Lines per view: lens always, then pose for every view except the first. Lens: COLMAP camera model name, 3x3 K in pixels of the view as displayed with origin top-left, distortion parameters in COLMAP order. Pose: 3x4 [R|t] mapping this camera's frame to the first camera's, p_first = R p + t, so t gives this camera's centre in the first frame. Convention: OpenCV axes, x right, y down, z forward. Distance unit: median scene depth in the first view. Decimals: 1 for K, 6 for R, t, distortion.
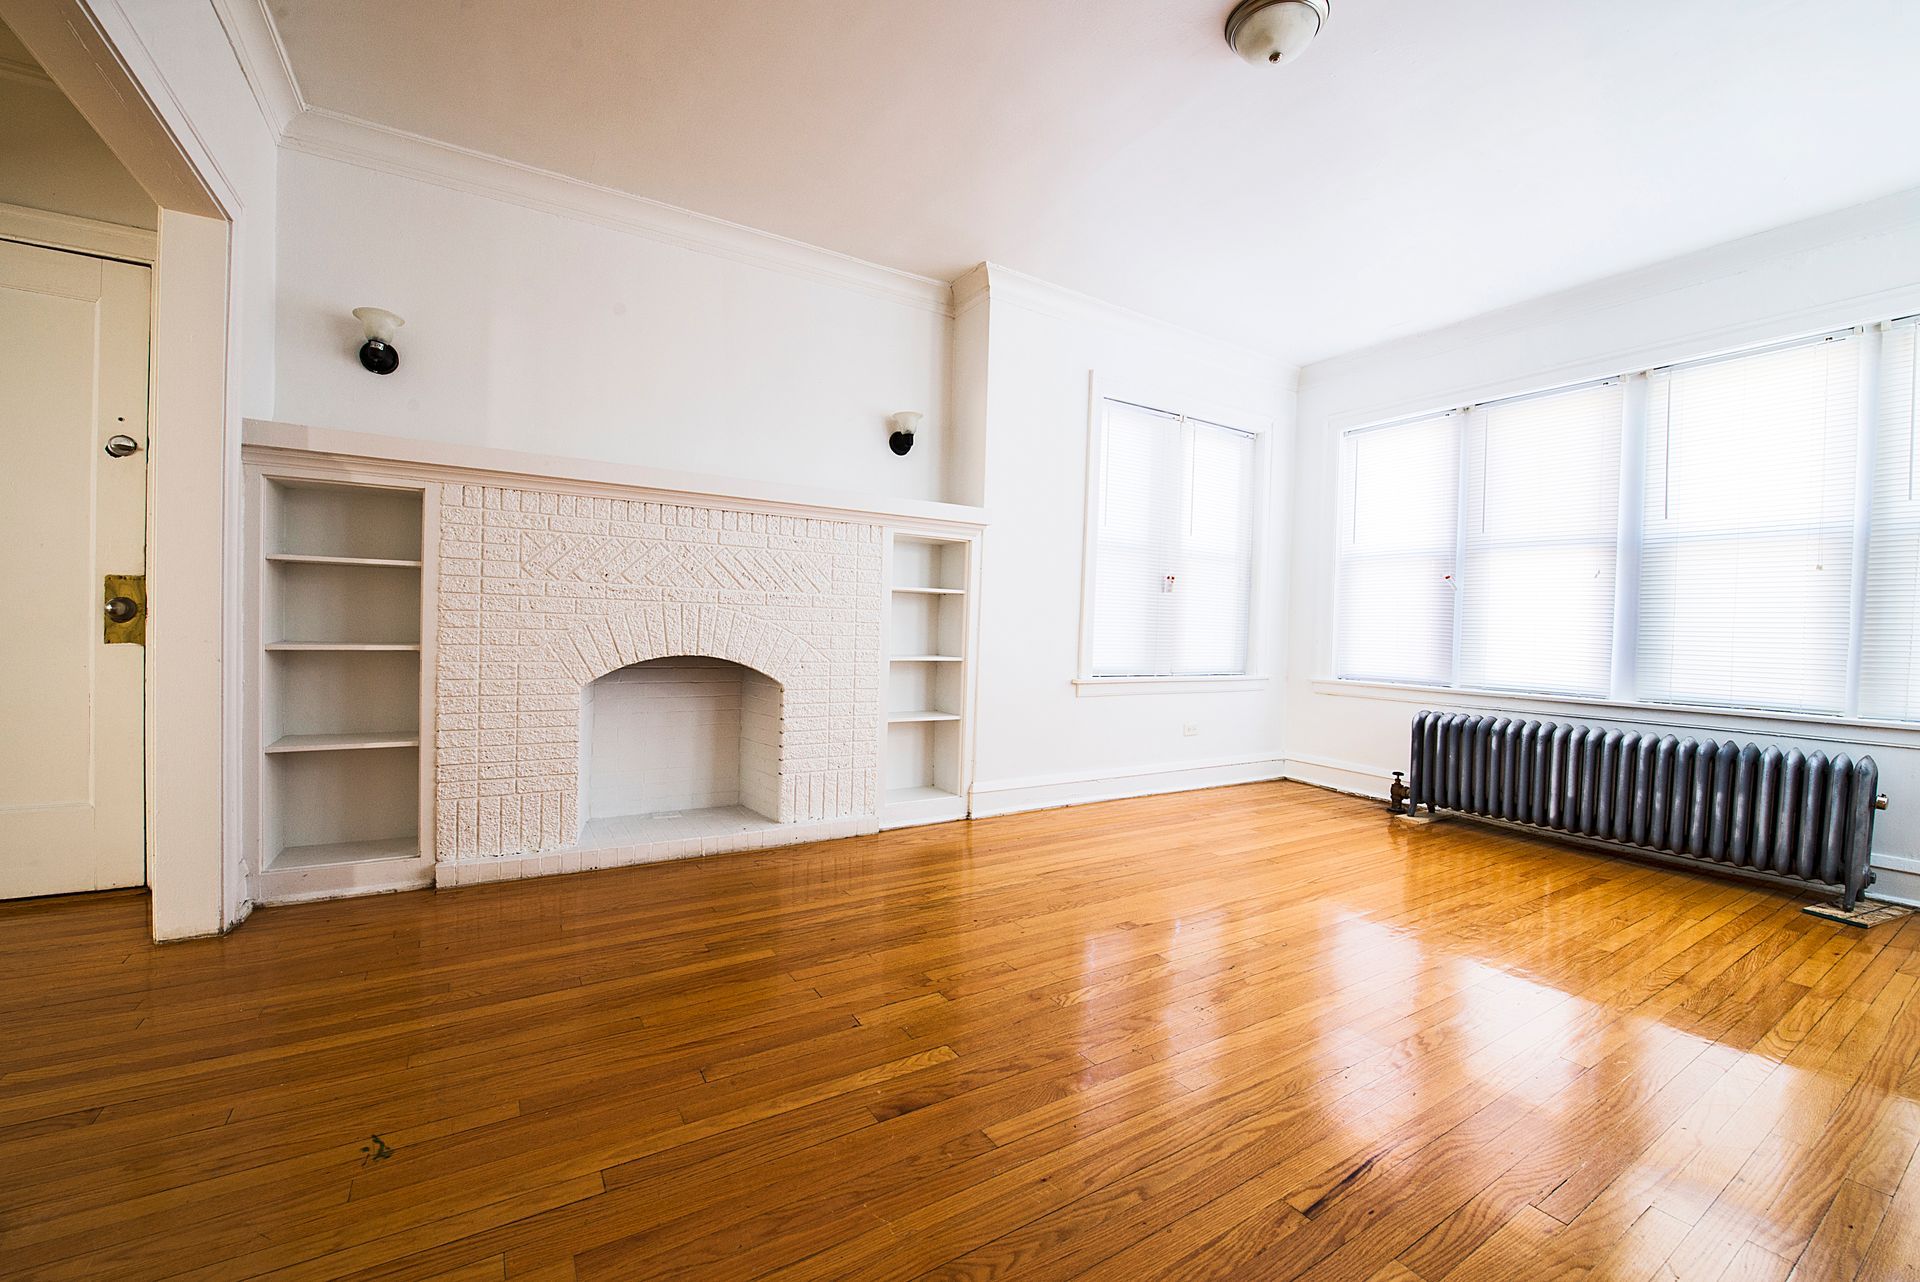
lens RADIAL K [[751.6, 0, 976.8], [0, 751.6, 647.1], [0, 0, 1]] dist [-0.022794, -0.001091]
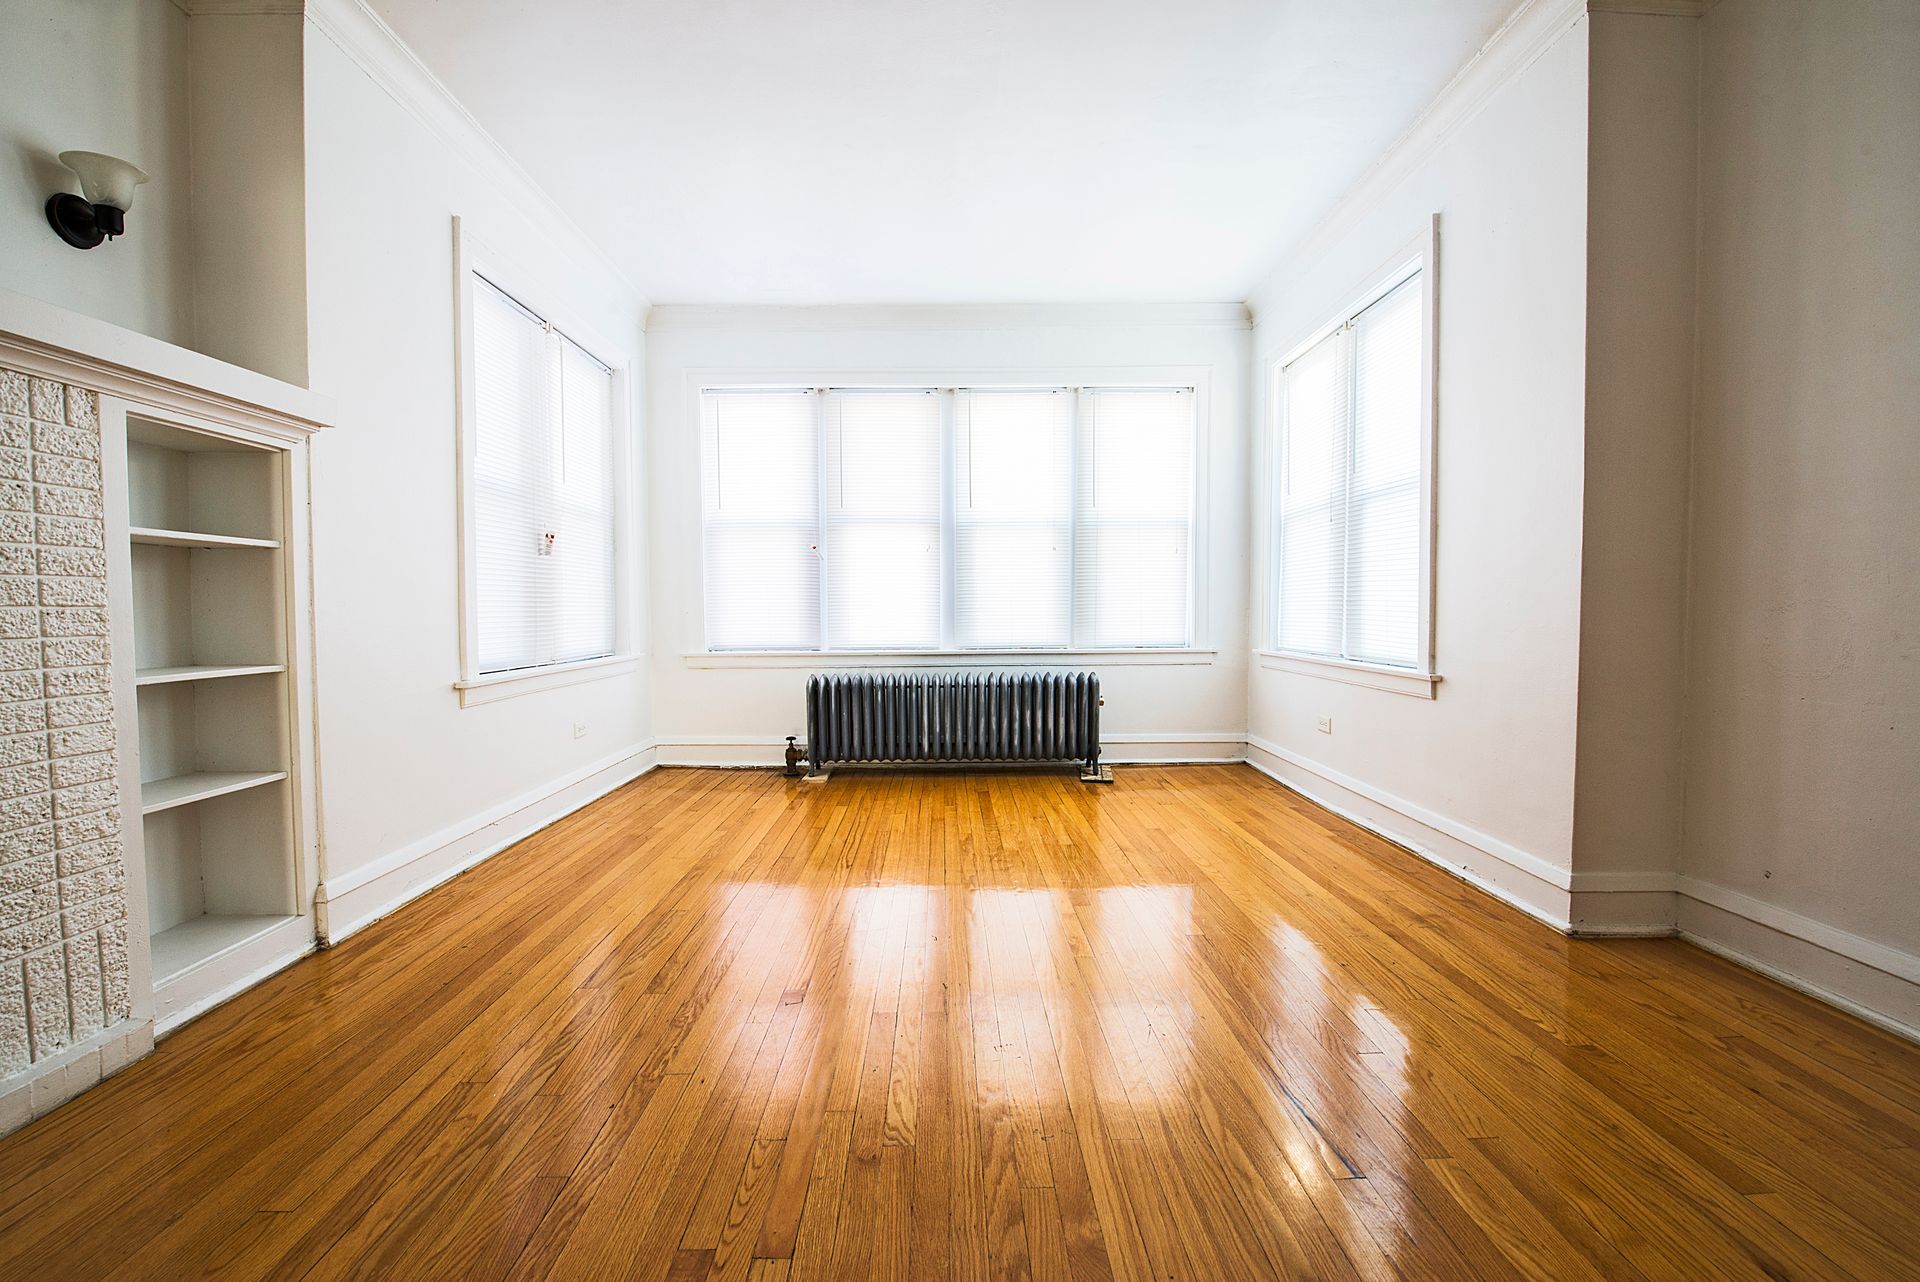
lens RADIAL K [[751.6, 0, 944.8], [0, 751.6, 650.8], [0, 0, 1]] dist [-0.022794, -0.001091]
pose [[0.536636, -0.079252, 0.840084, -0.207030], [0.042941, 0.996855, 0.066612, -0.011815], [-0.842721, 0.000327, 0.538351, 0.303255]]
